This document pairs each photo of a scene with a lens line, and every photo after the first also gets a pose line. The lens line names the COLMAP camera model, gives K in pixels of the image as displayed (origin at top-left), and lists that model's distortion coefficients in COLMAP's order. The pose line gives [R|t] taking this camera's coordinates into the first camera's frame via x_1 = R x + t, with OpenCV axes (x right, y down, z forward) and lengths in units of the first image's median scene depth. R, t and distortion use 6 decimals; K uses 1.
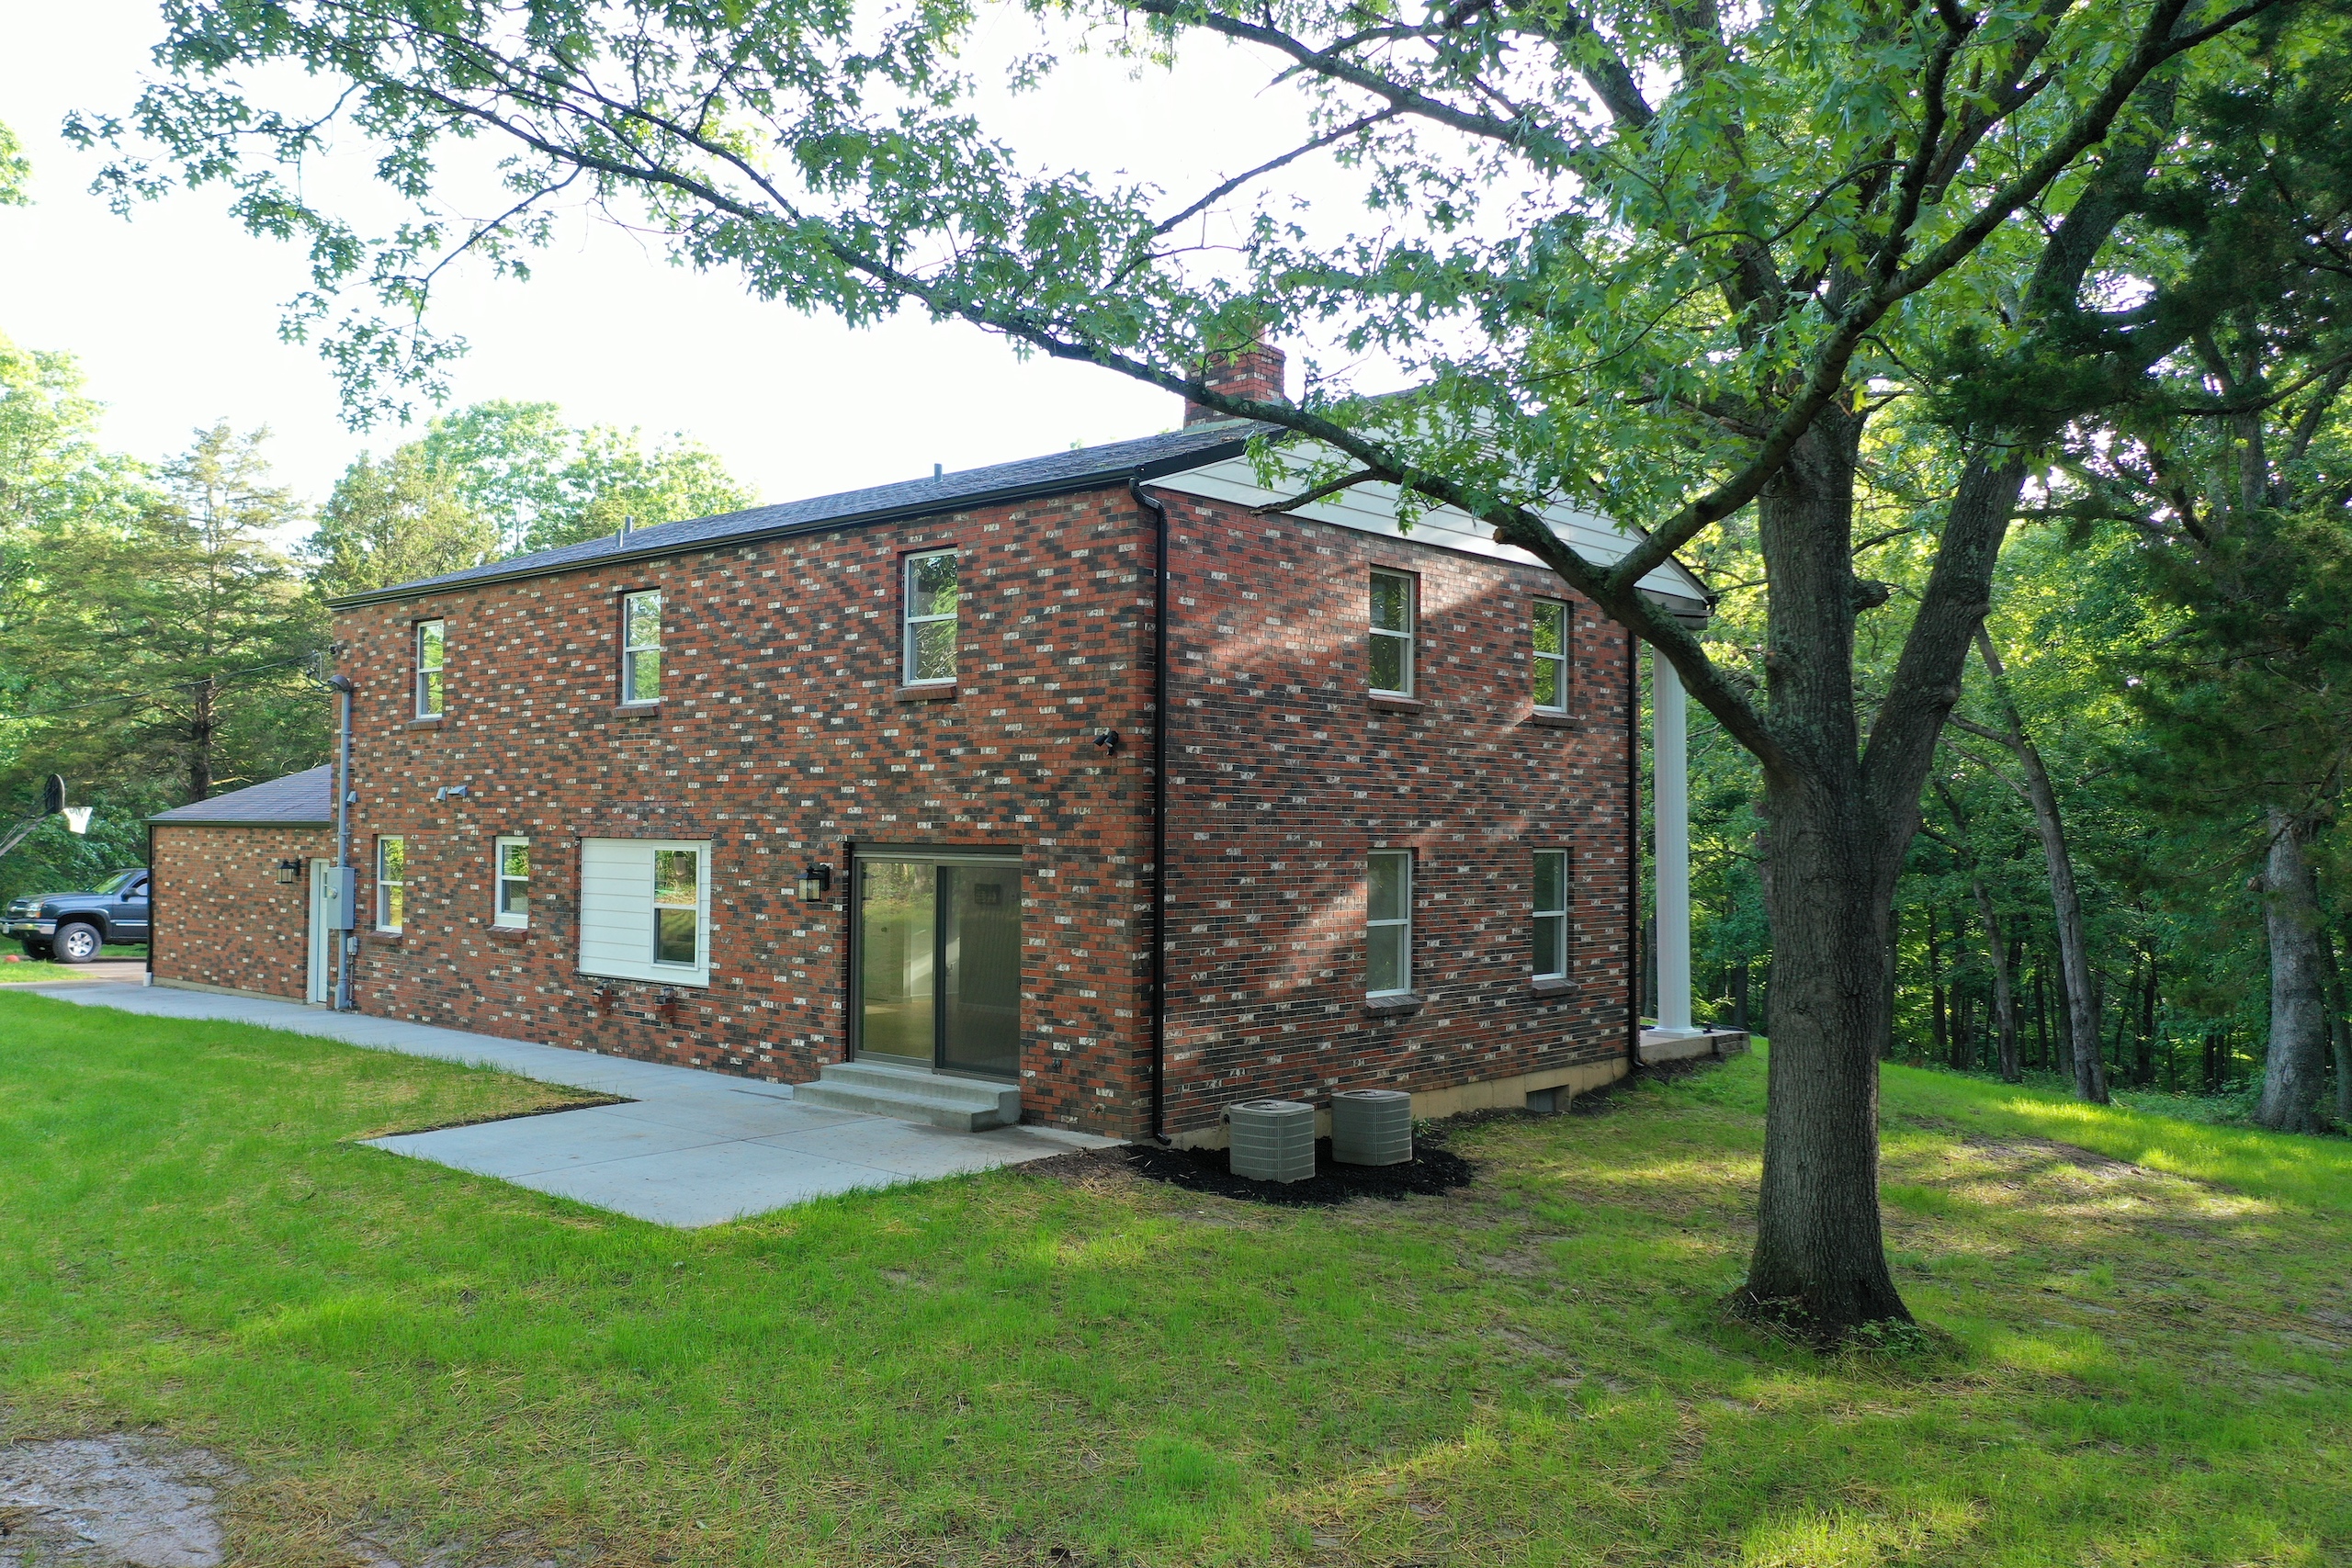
lens RADIAL K [[1867.6, 0, 1176.8], [0, 1867.6, 787.8], [0, 0, 1]] dist [0.006290, 0.005111]
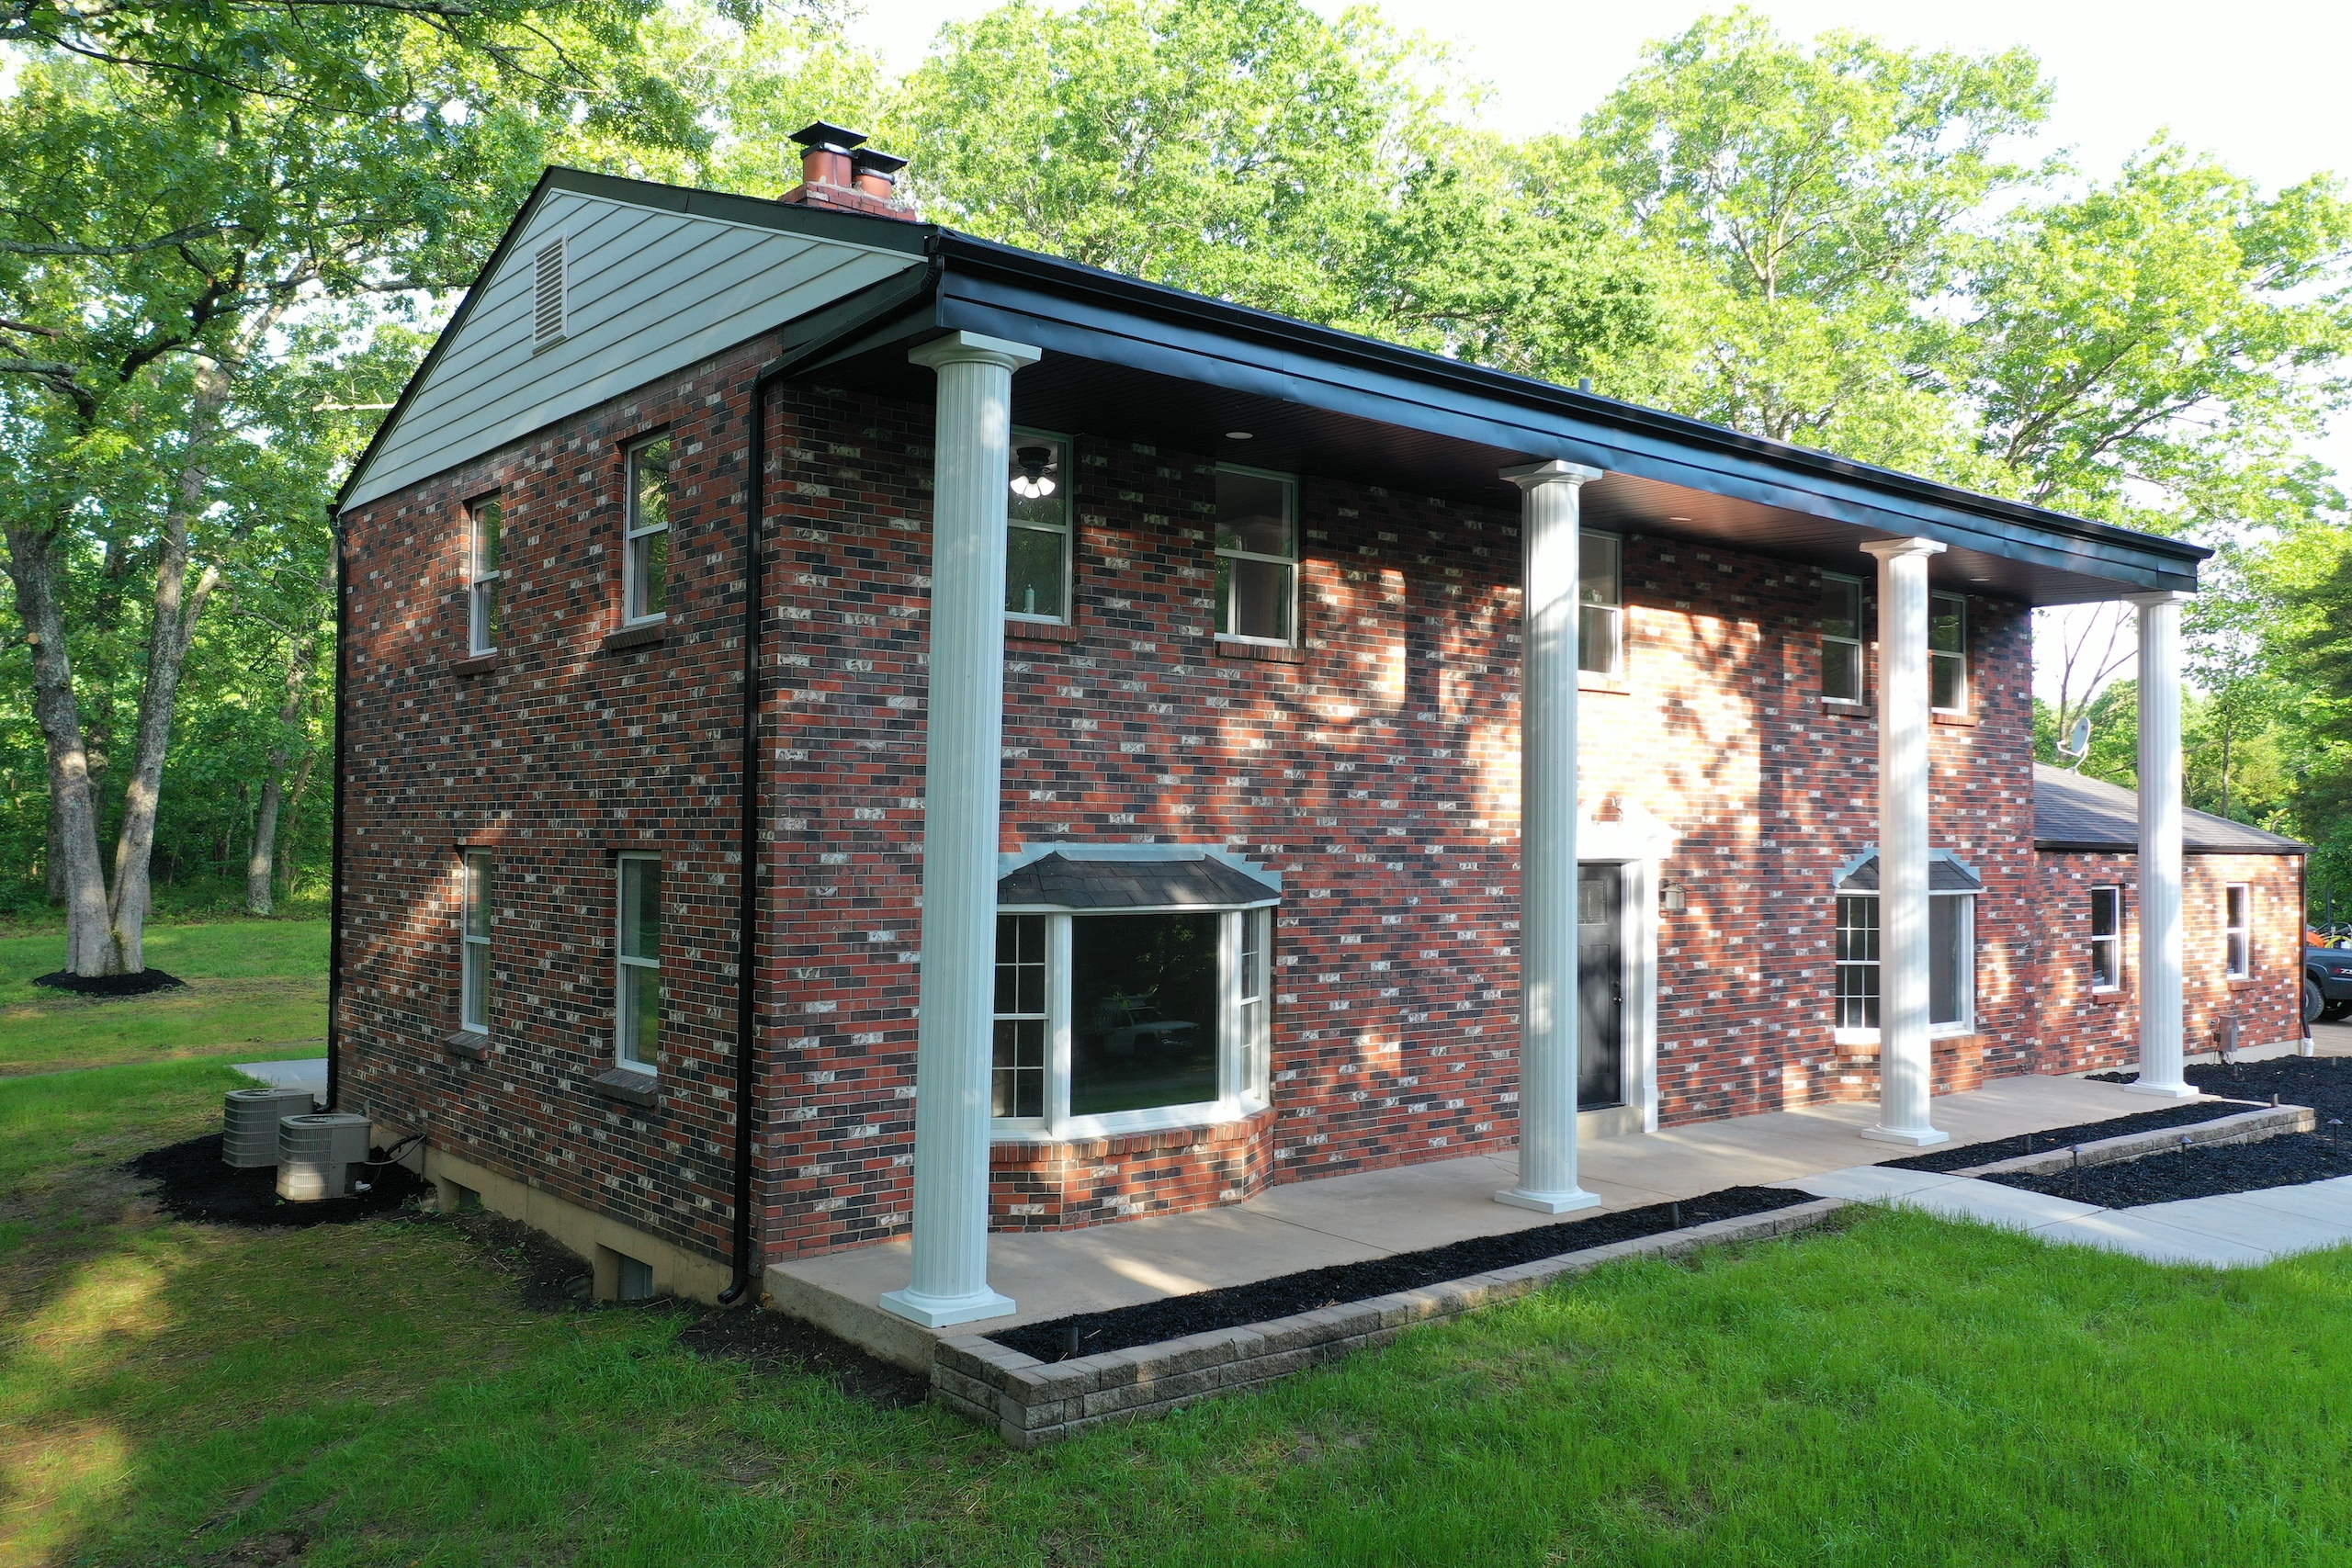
lens RADIAL K [[1867.6, 0, 1173.2], [0, 1867.6, 785.1], [0, 0, 1]] dist [0.006290, 0.005111]
pose [[-0.146485, -0.037738, -0.988493, 0.809940], [0.010992, 0.999148, -0.039774, 0.038797], [0.989152, -0.016692, -0.145945, 1.330507]]
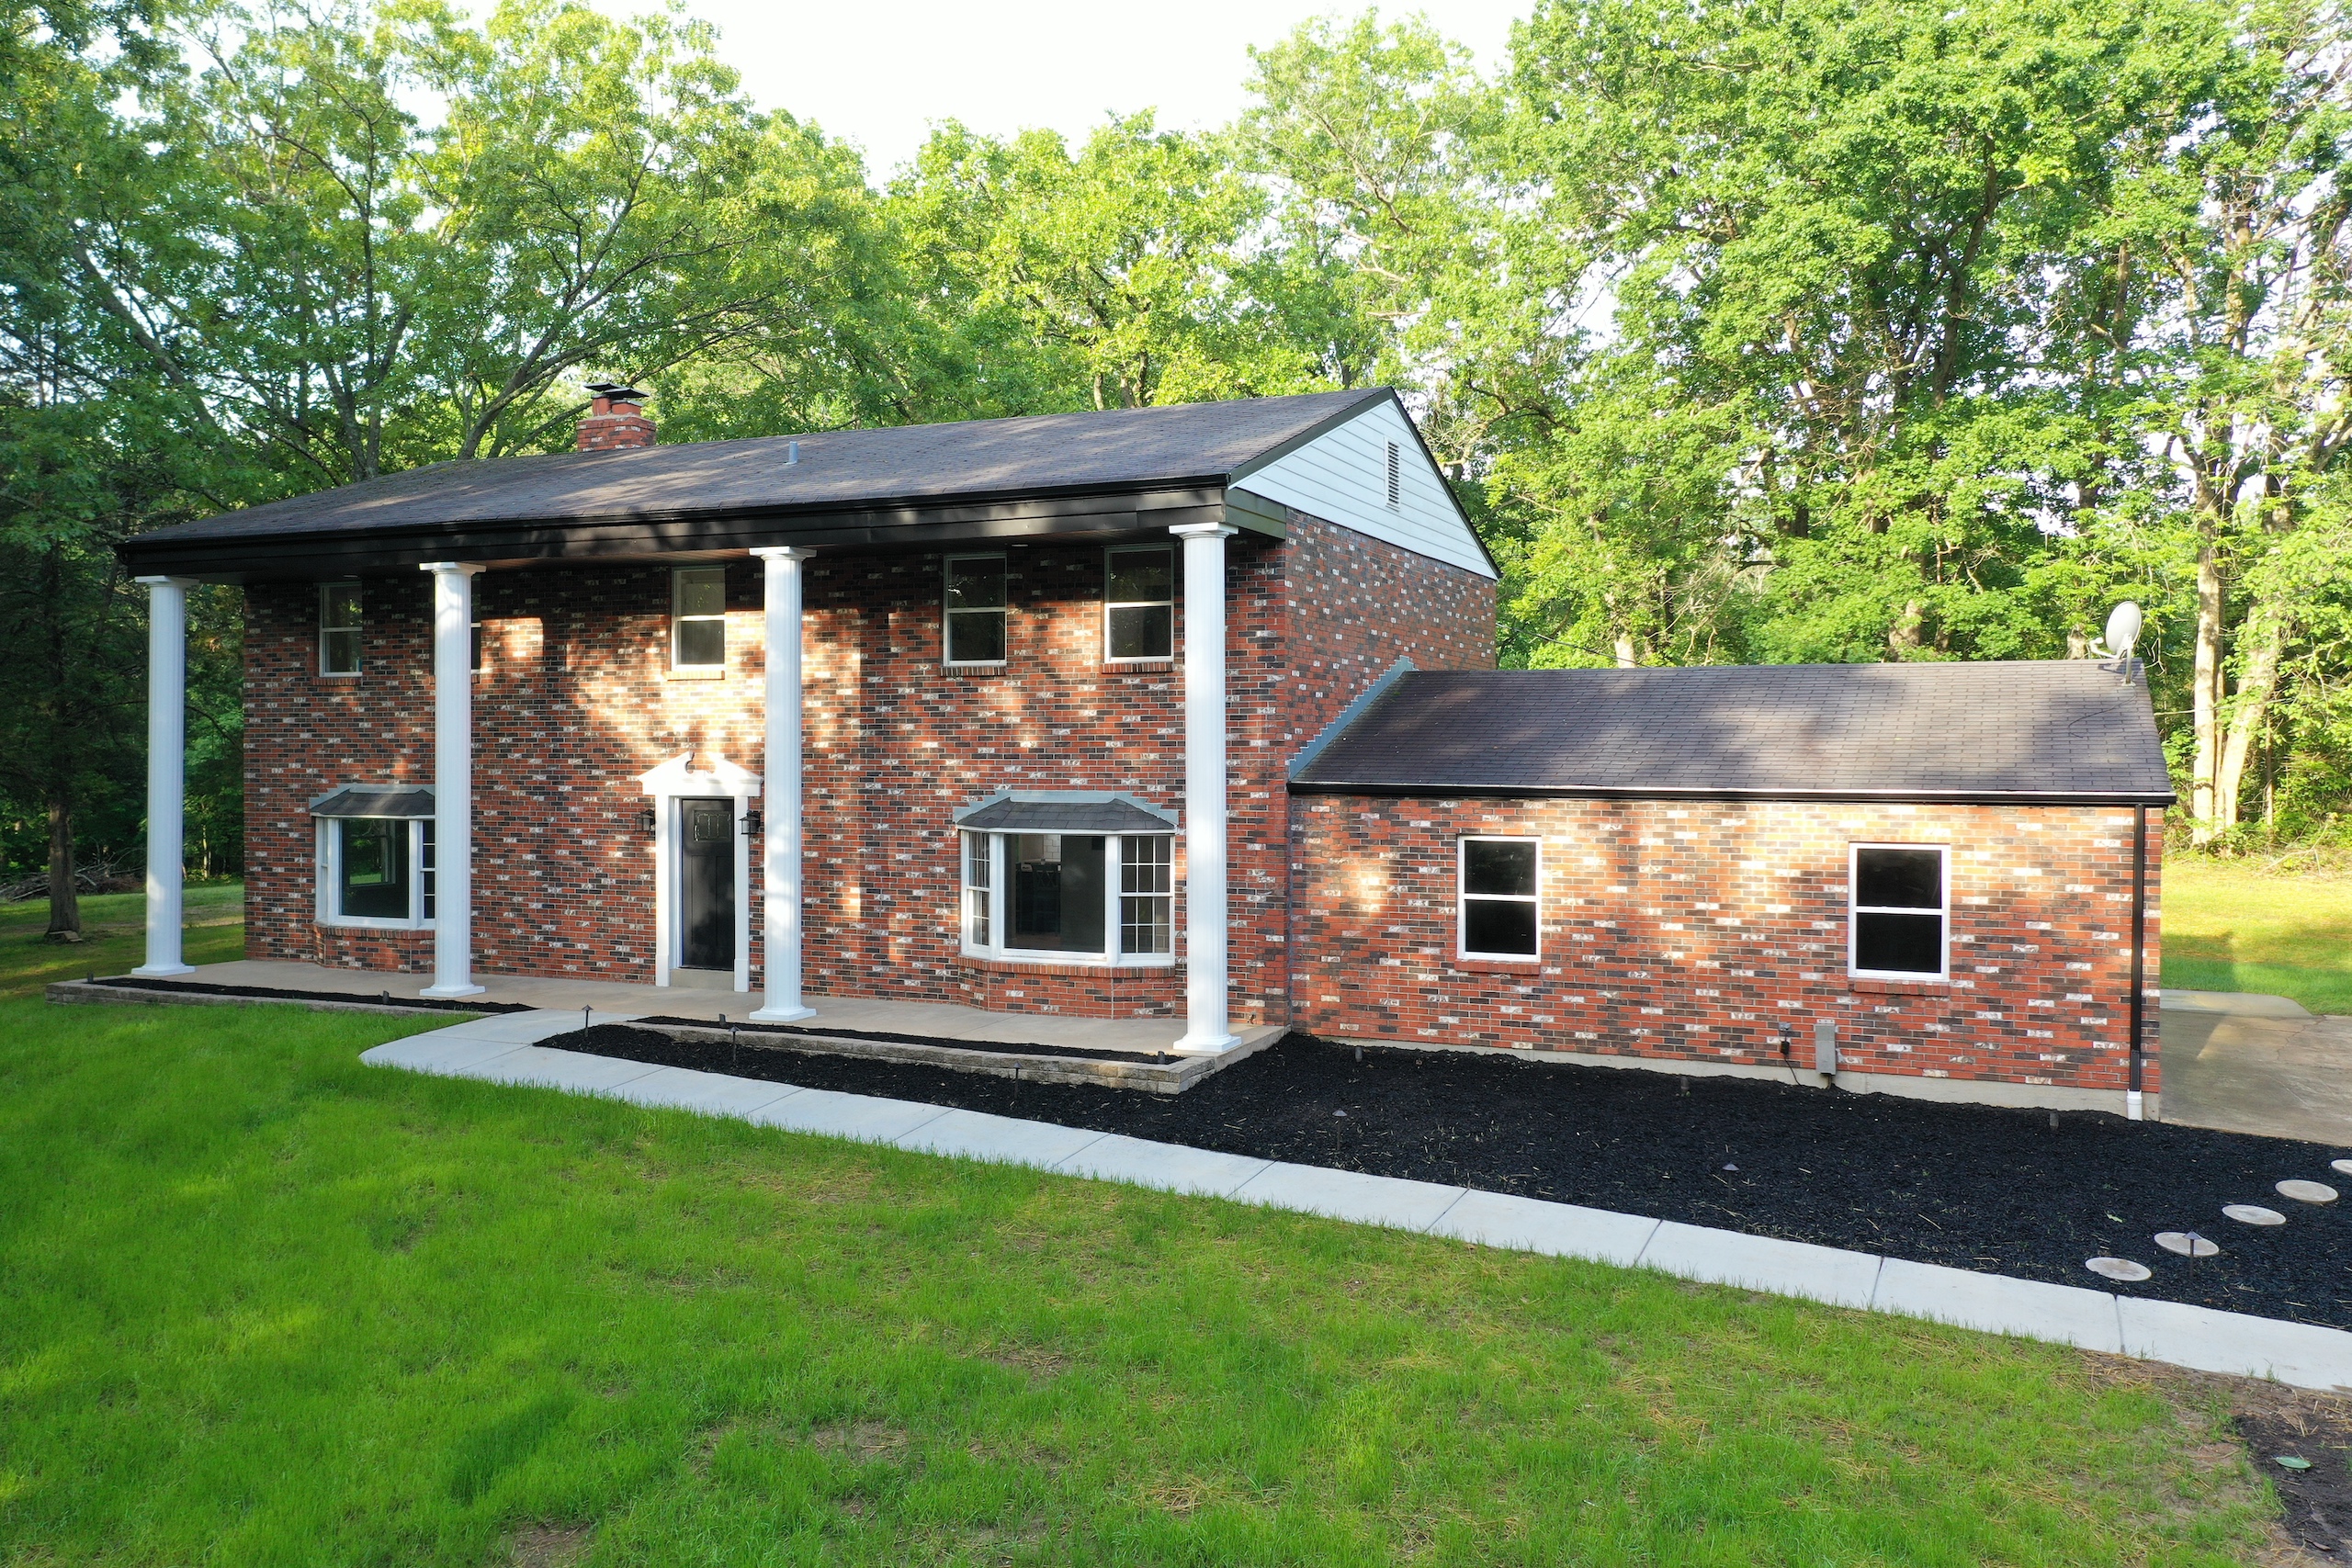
lens RADIAL K [[1867.6, 0, 1173.7], [0, 1867.6, 789.7], [0, 0, 1]] dist [0.006290, 0.005111]
pose [[-0.950444, -0.004366, -0.310865, 0.062101], [-0.002875, 0.999982, -0.005255, 0.042057], [0.310883, -0.004100, -0.950439, 2.594637]]
